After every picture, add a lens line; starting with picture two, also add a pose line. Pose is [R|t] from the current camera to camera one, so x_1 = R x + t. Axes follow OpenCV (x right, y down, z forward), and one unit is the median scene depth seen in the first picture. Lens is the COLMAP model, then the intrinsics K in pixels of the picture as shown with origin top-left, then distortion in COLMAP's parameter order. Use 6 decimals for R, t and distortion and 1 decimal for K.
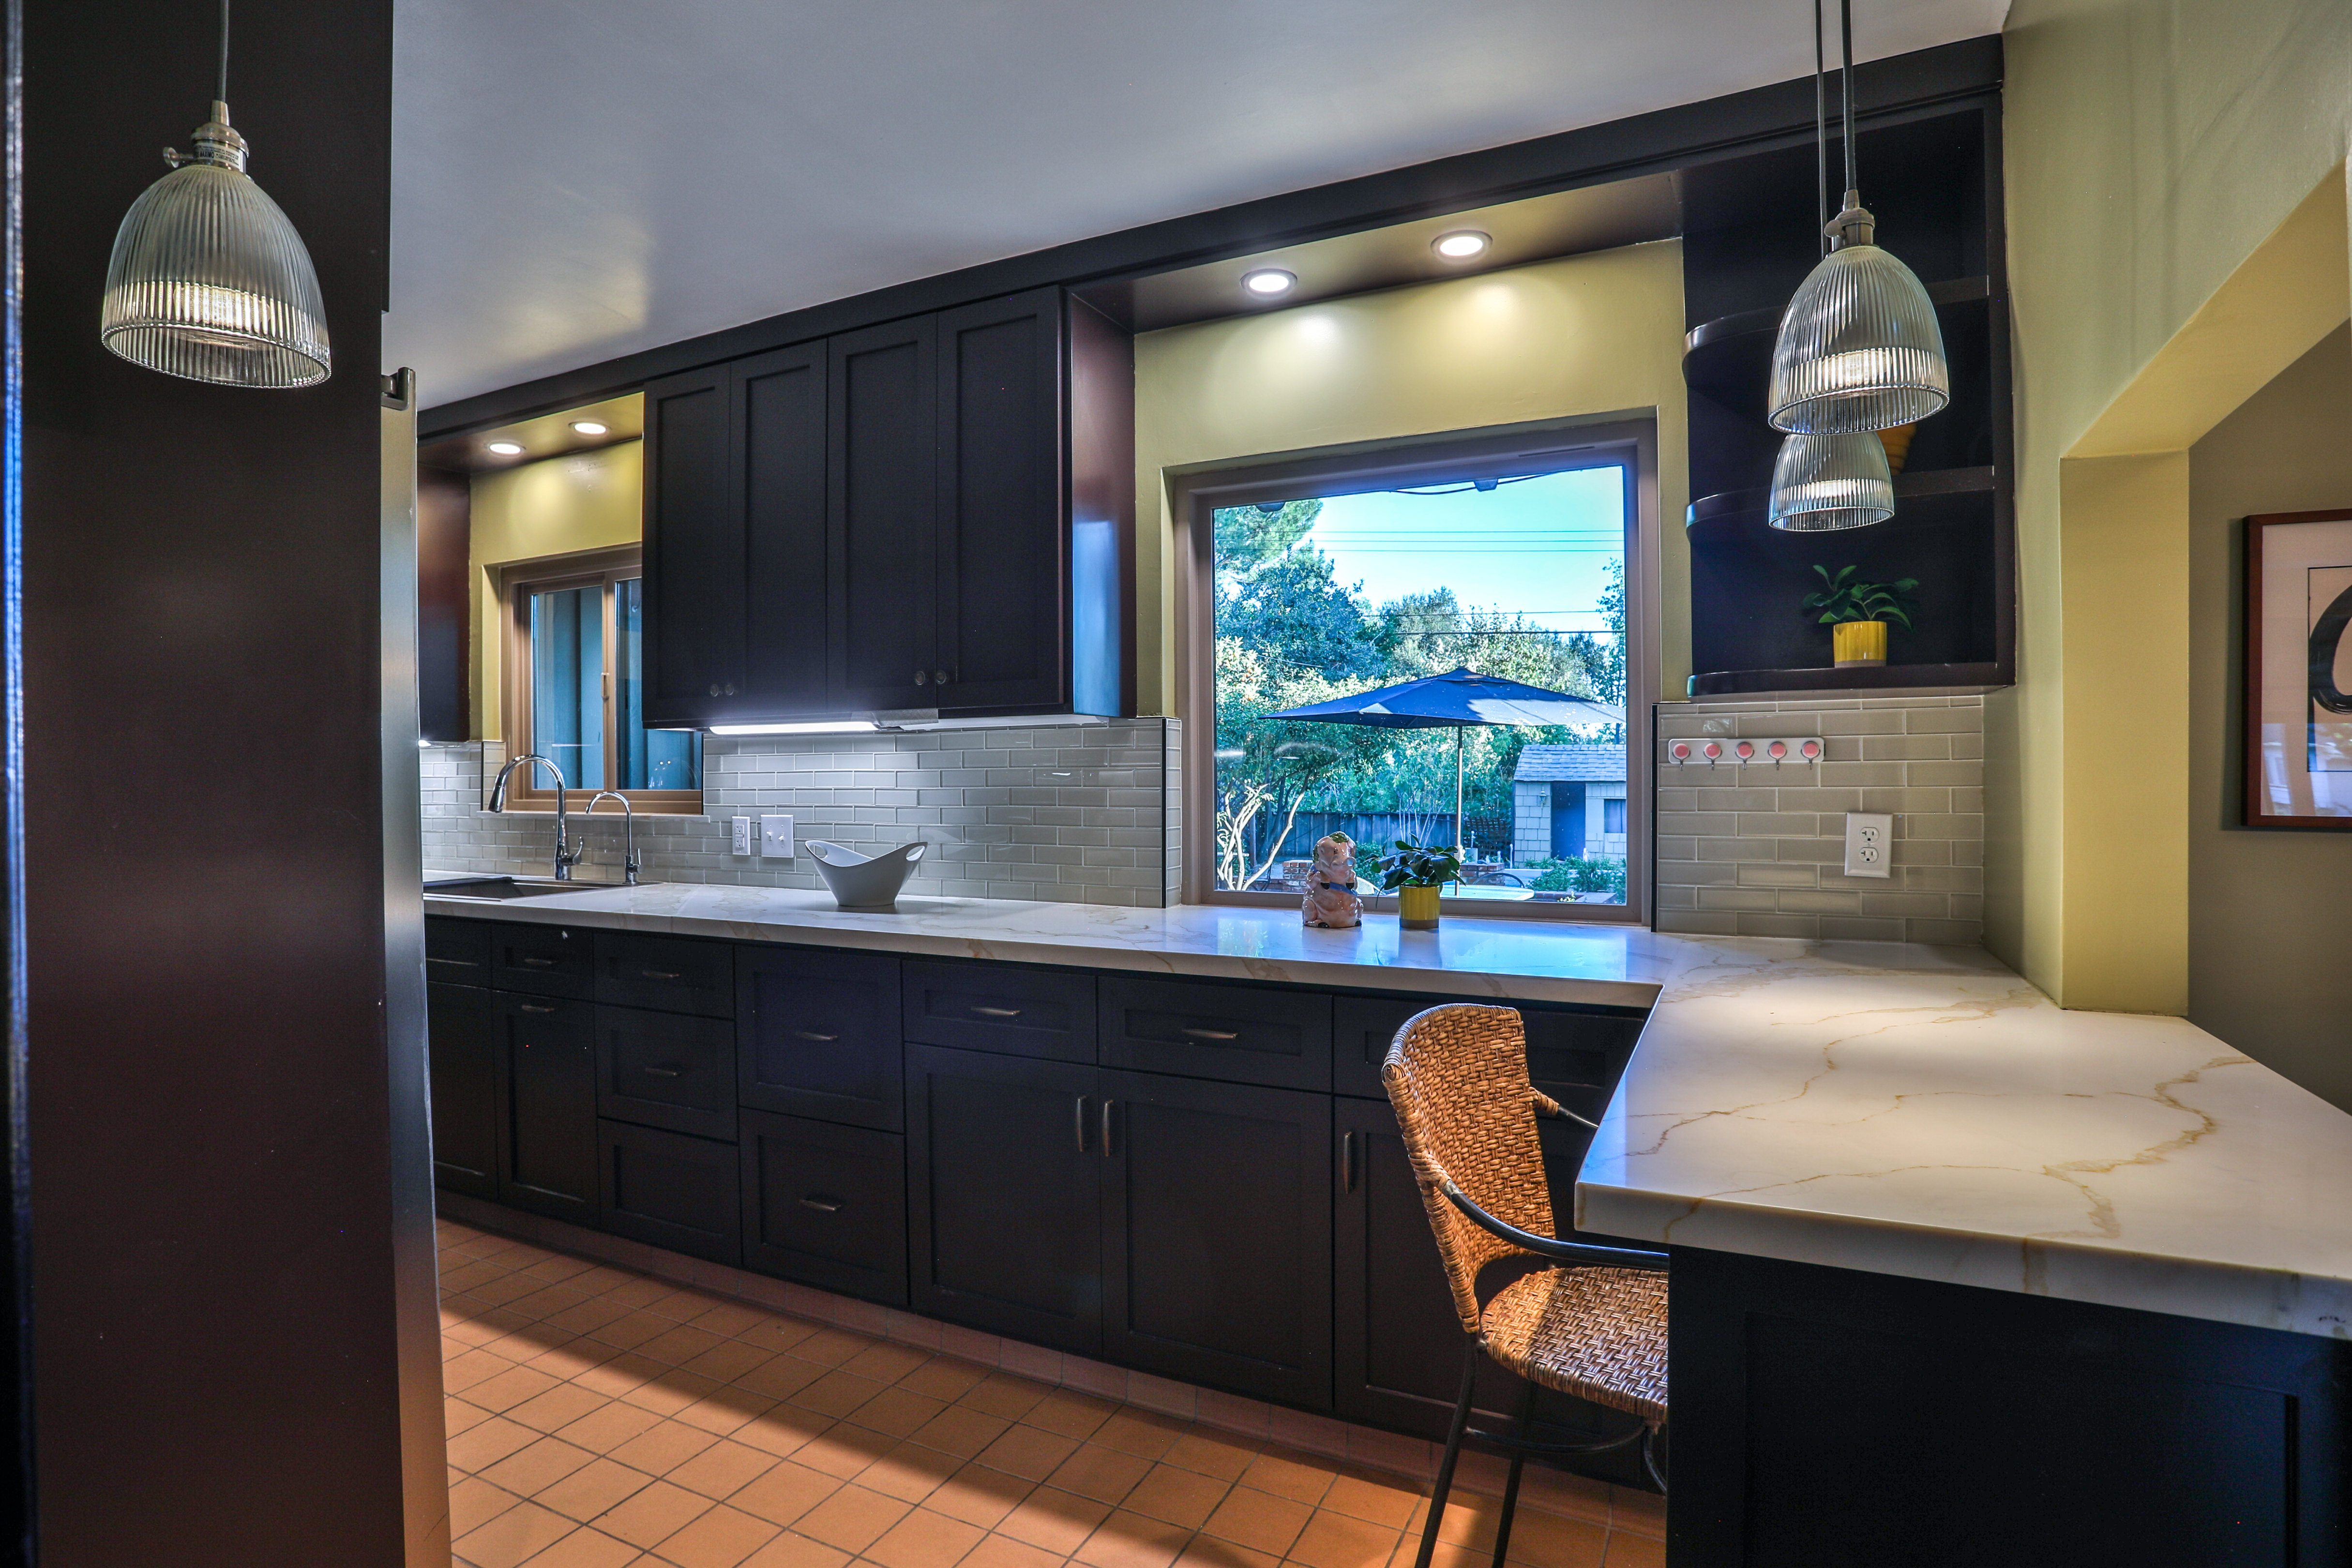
lens RADIAL K [[1209.0, 0, 1168.9], [0, 1209.0, 779.3], [0, 0, 1]] dist [-0.083919, 0.037853]
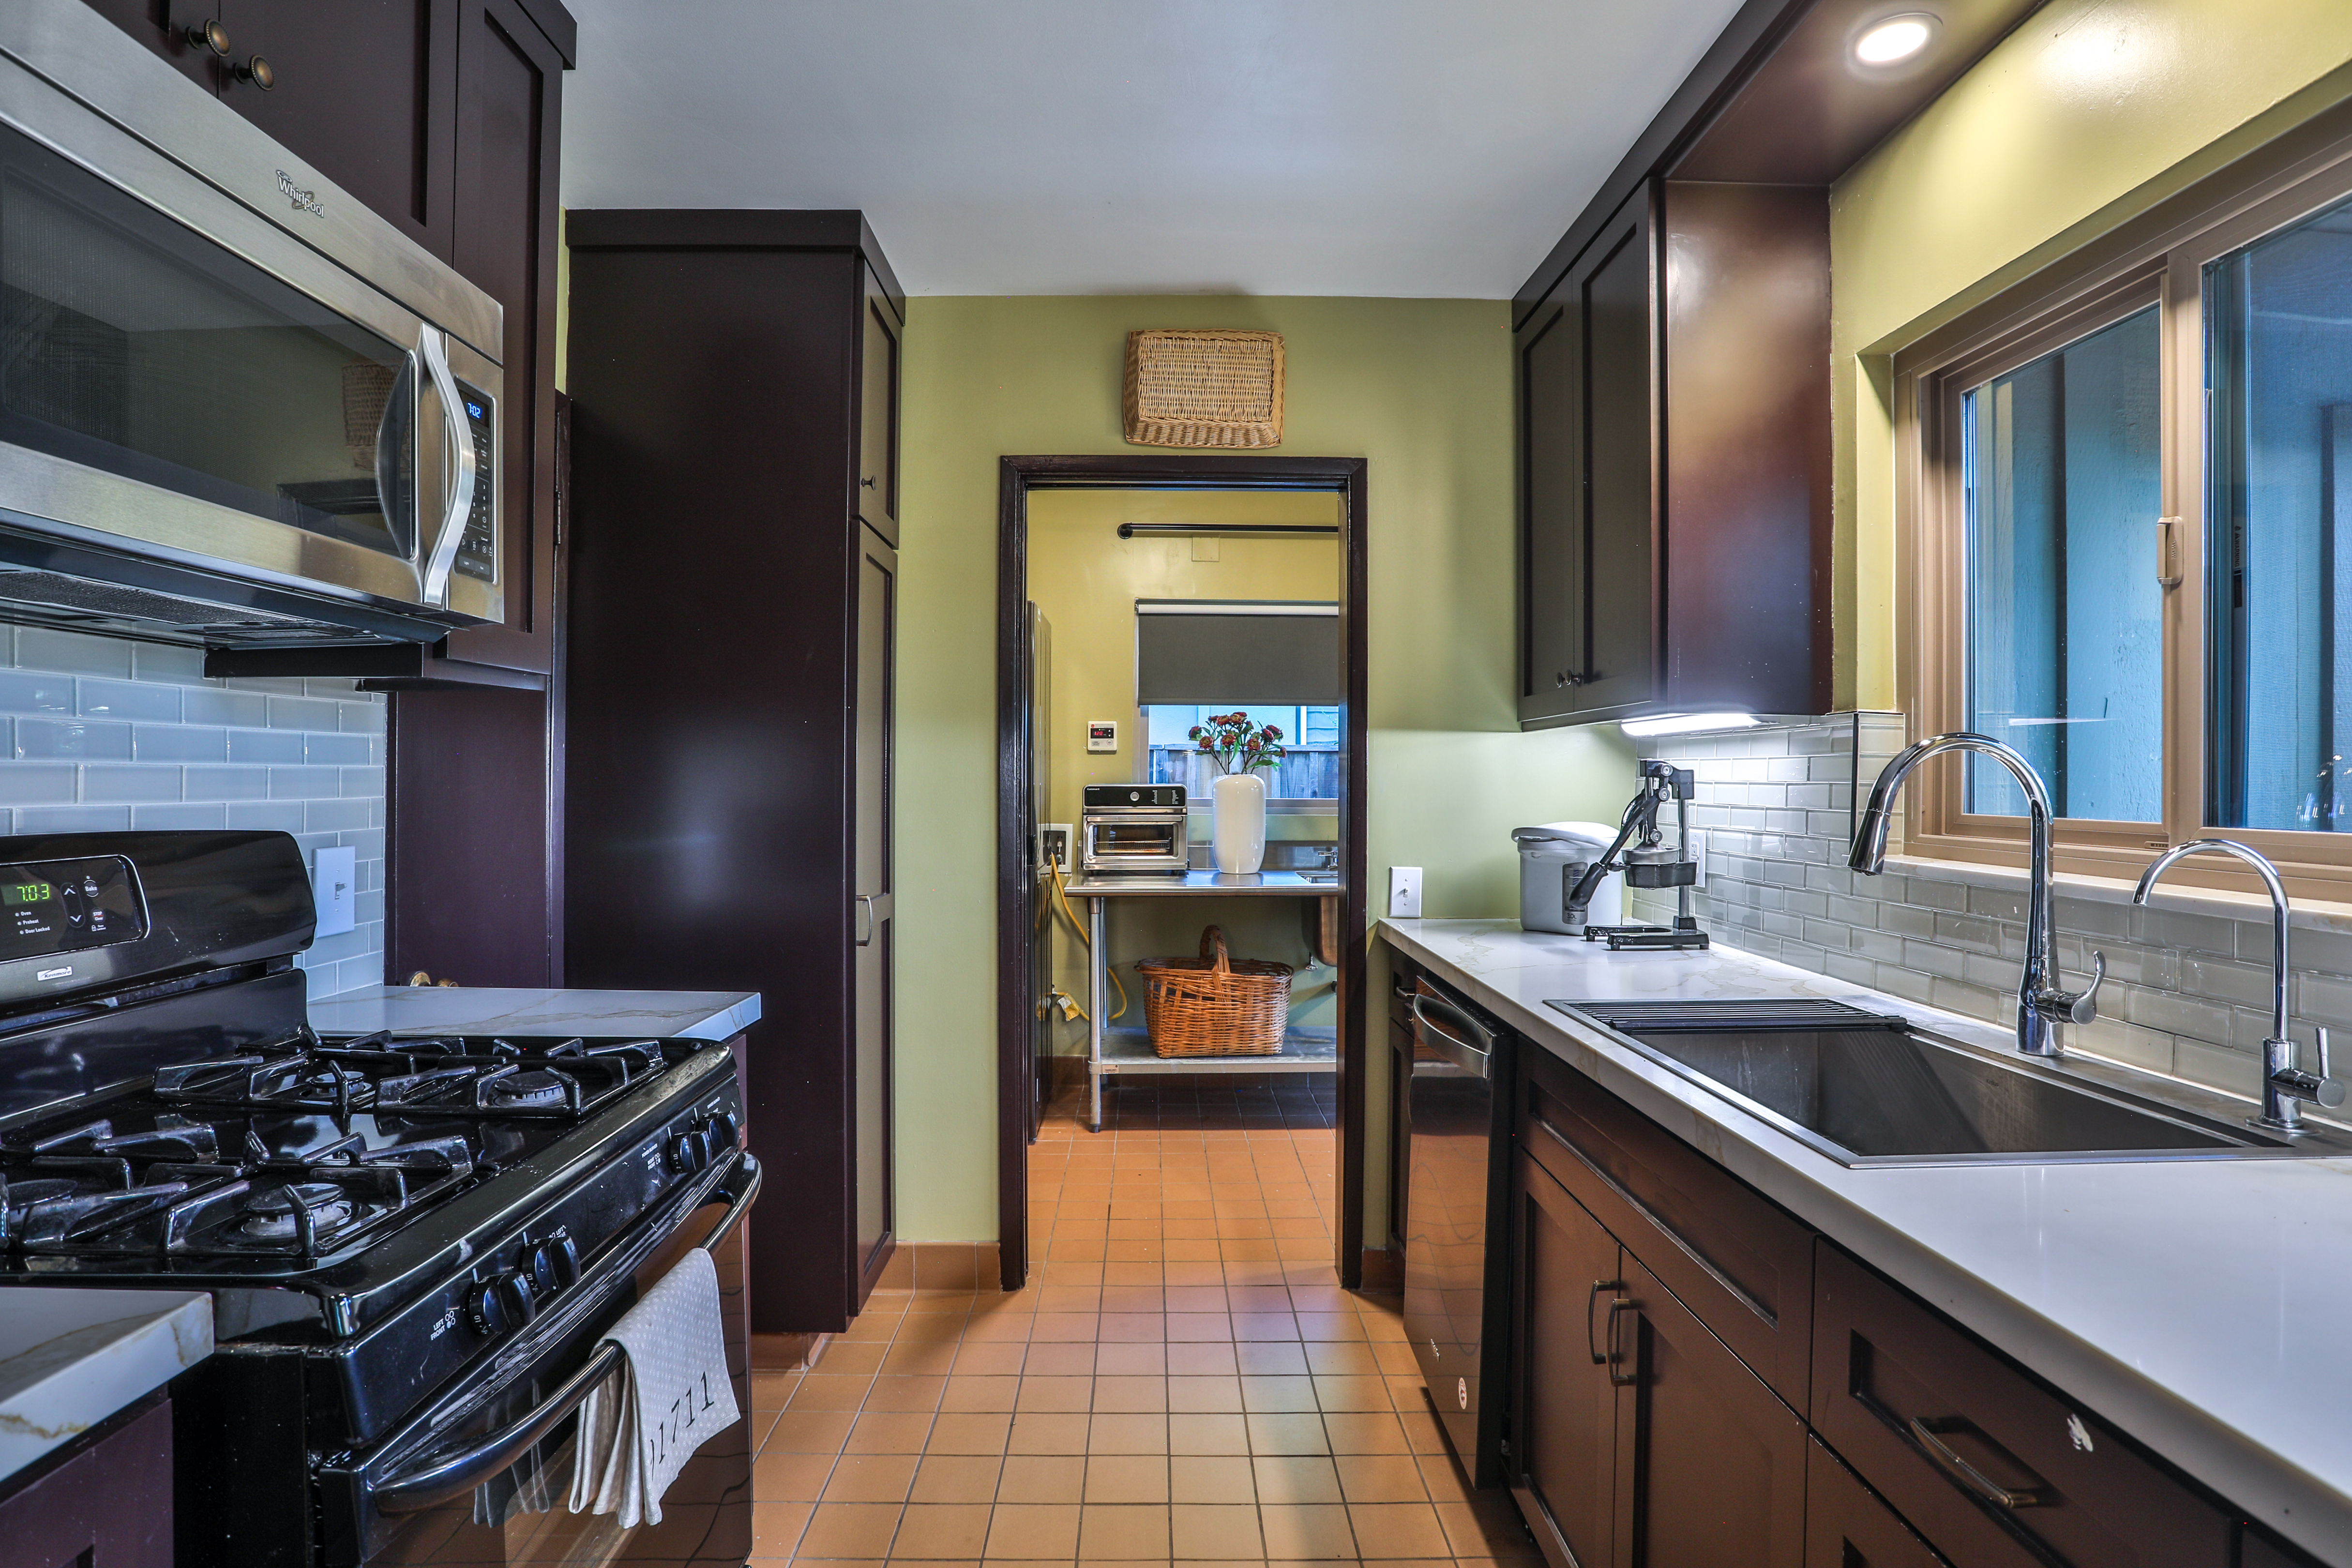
lens RADIAL K [[1204.1, 0, 1167.8], [0, 1204.1, 776.0], [0, 0, 1]] dist [-0.071092, 0.028168]
pose [[0.462926, 0.008525, -0.886356, -0.291151], [-0.021444, 0.999769, -0.001584, 0.000779], [0.886138, 0.019740, 0.463002, 0.541231]]
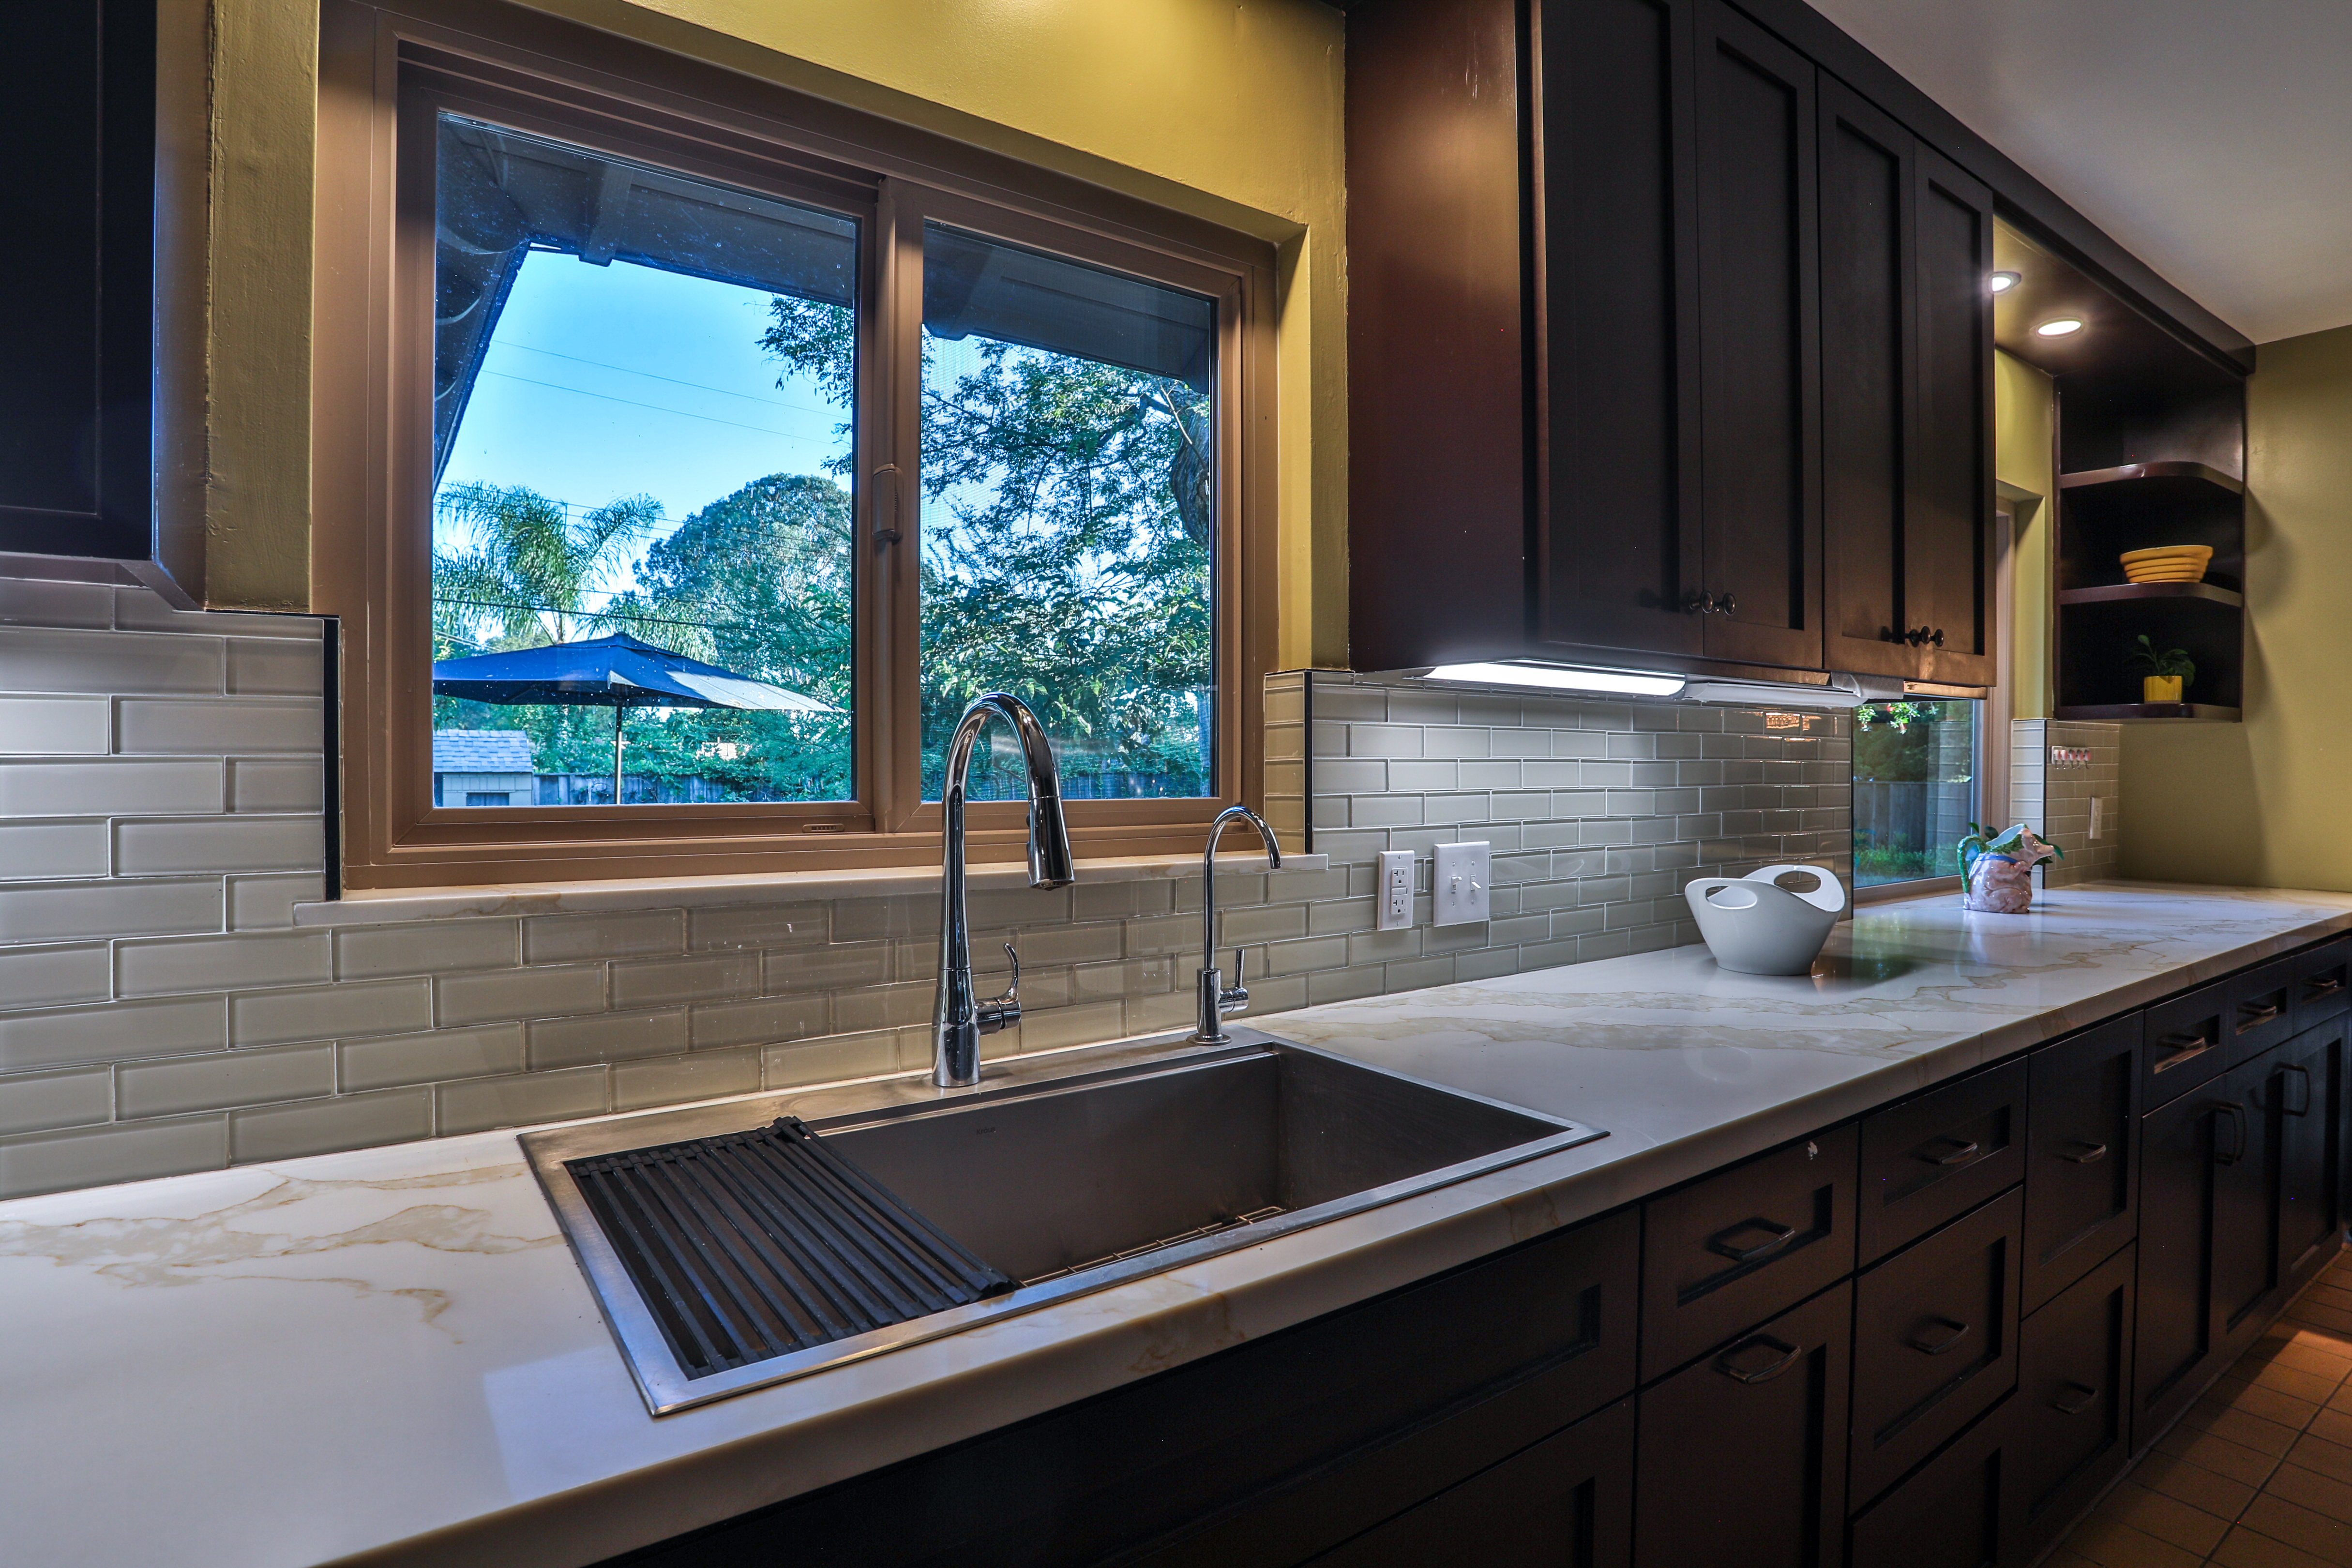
lens RADIAL K [[1204.1, 0, 1167.8], [0, 1204.1, 776.0], [0, 0, 1]] dist [-0.071092, 0.028168]
pose [[0.472110, -0.000747, 0.881539, -0.723448], [0.002643, 0.999996, -0.000568, 0.001346], [-0.881536, 0.002598, 0.472110, 0.750215]]
